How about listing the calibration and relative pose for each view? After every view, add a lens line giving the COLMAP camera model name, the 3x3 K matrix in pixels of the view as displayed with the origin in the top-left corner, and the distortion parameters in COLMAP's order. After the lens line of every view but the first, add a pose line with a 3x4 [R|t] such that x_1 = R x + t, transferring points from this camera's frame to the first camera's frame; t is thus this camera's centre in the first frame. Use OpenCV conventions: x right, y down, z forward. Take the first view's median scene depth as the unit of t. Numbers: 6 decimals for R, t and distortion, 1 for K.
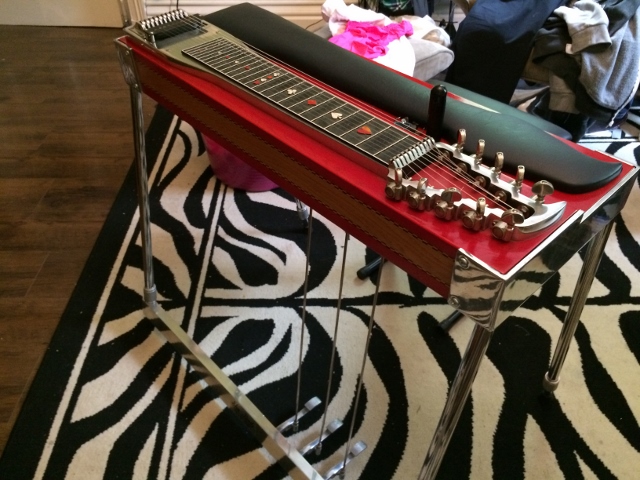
lens RADIAL K [[538.8, 0, 318.0], [0, 538.8, 238.7], [0, 0, 1]] dist [0.026337, -0.025164]
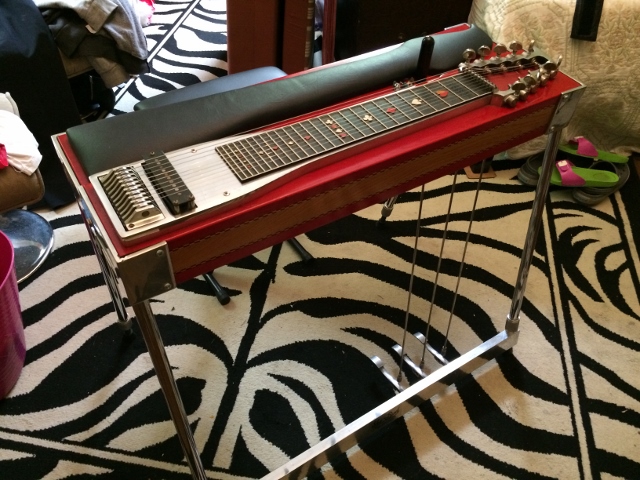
lens RADIAL K [[538.8, 0, 318.1], [0, 538.8, 241.5], [0, 0, 1]] dist [0.026337, -0.025164]
pose [[0.183091, -0.694517, 0.695790, -0.519971], [0.628923, 0.626723, 0.460081, -0.360902], [-0.755602, 0.353362, 0.551545, 0.318202]]
